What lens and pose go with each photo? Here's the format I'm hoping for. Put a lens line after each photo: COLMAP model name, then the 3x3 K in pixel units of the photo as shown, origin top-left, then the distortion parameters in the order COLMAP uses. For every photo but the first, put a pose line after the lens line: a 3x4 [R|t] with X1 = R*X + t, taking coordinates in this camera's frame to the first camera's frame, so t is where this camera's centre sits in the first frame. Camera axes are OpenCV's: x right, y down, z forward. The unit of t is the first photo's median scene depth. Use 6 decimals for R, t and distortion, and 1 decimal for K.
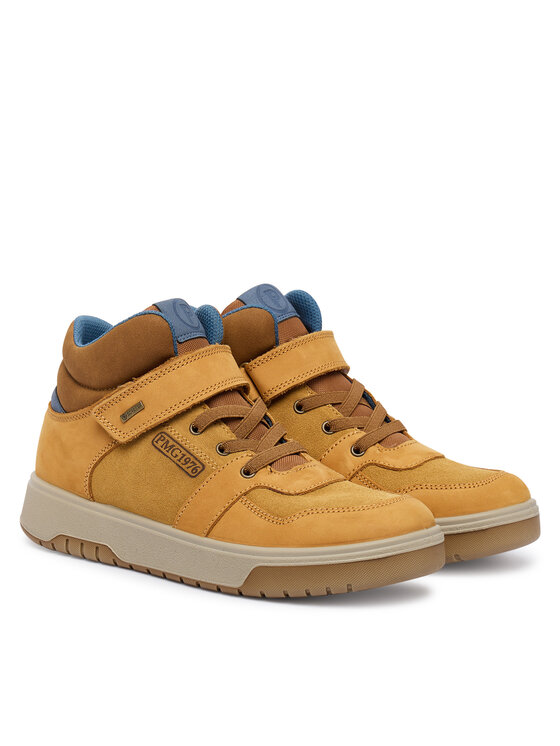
lens RADIAL K [[1977.3, 0, 279.4], [0, 1977.3, 370.9], [0, 0, 1]] dist [0.099359, 0.000000]
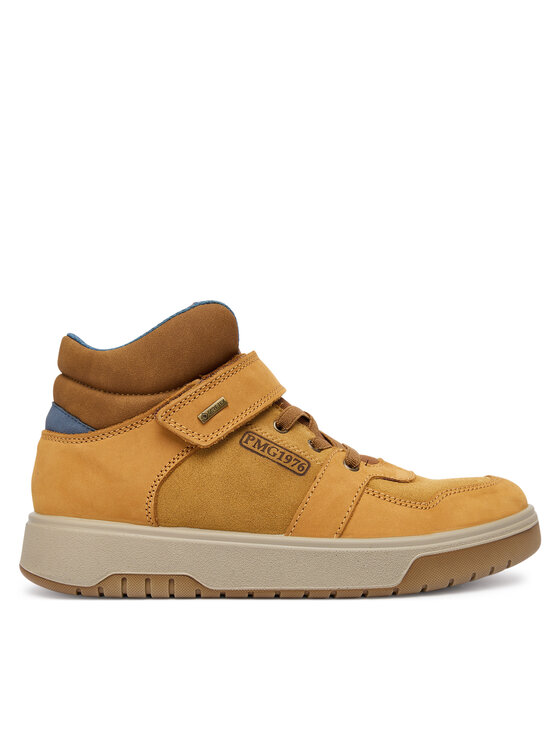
lens RADIAL K [[1136.2, 0, 281.0], [0, 1136.2, 377.9], [0, 0, 1]] dist [-0.052671, 0.000000]
pose [[0.780445, 0.023228, 0.624793, -0.362546], [0.127791, 0.972287, -0.195773, 0.108211], [-0.612026, 0.232633, 0.755848, 0.614655]]
